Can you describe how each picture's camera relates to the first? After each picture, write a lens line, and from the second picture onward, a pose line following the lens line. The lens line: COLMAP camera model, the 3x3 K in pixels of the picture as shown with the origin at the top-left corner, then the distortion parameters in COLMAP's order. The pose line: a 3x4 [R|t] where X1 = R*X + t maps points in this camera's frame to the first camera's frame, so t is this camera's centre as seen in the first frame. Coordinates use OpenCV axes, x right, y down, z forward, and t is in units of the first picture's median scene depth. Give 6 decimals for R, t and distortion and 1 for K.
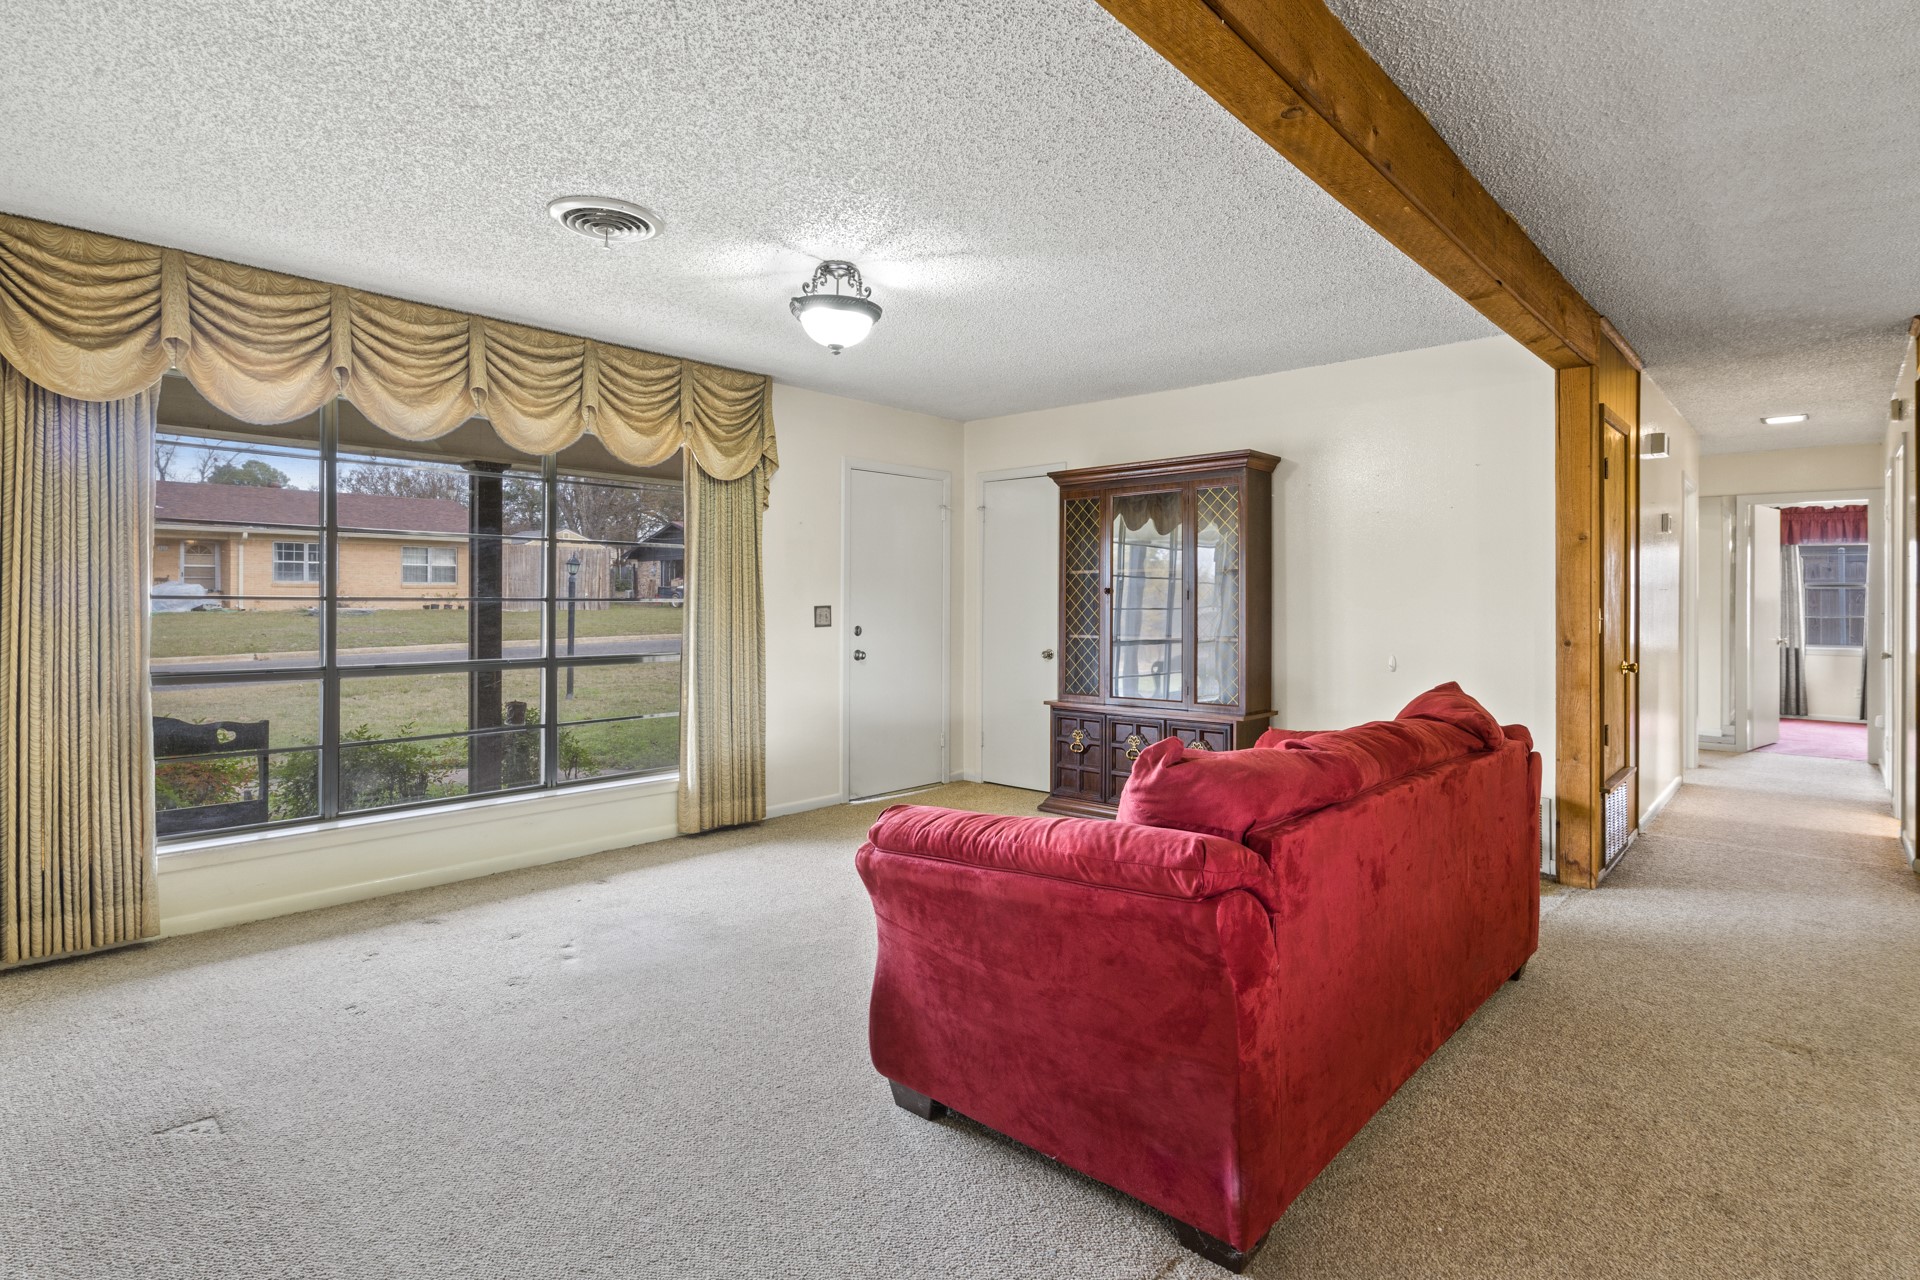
lens RADIAL K [[961.6, 0, 968.3], [0, 961.6, 610.0], [0, 0, 1]] dist [-0.000631, -0.010793]
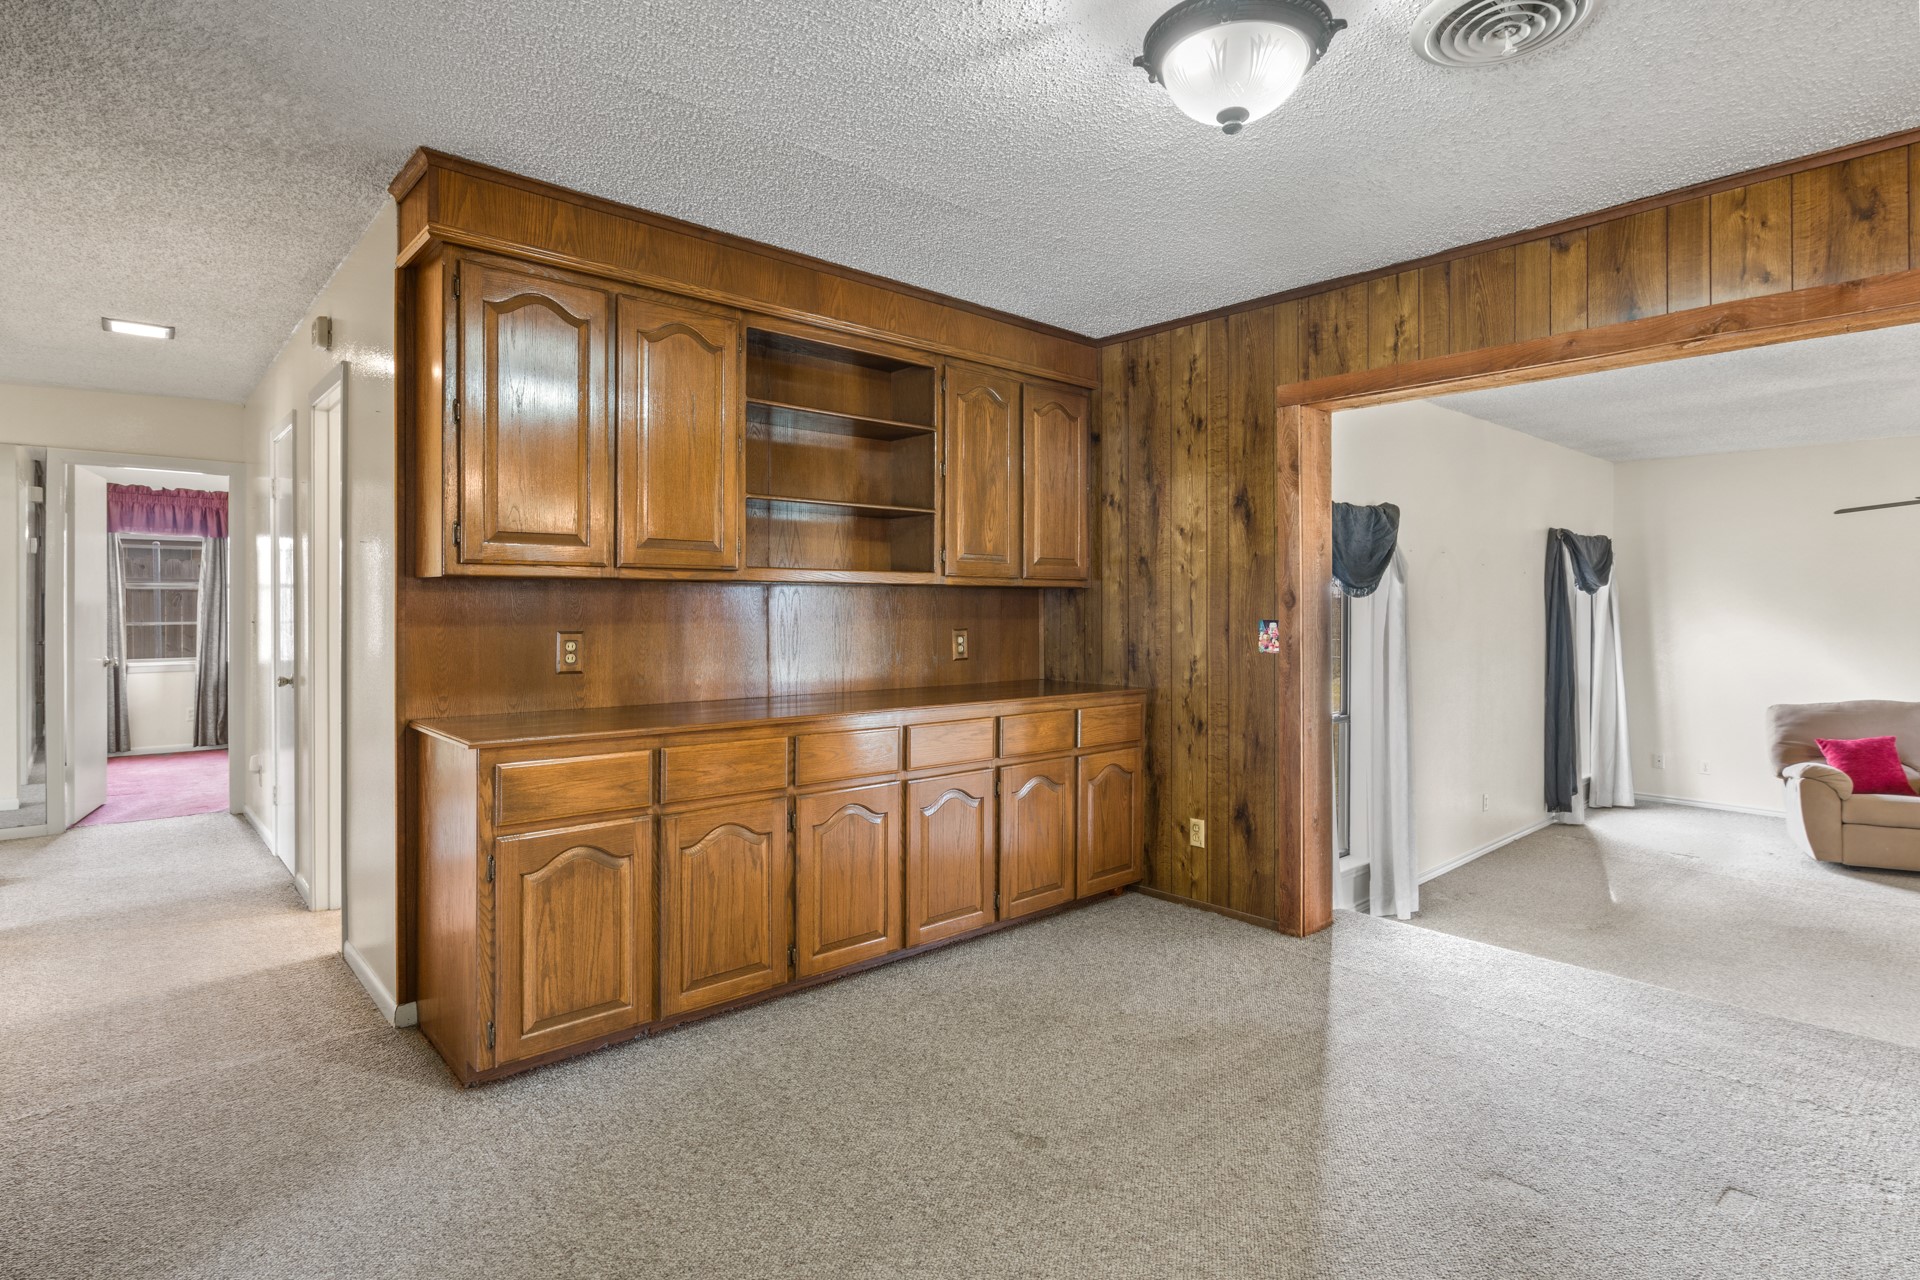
lens RADIAL K [[961.6, 0, 968.3], [0, 961.6, 610.0], [0, 0, 1]] dist [-0.000631, -0.010793]
pose [[0.100407, -0.002531, 0.994943, 0.179616], [0.003675, 0.999991, 0.002173, -0.004406], [-0.994940, 0.003438, 0.100415, 0.254292]]
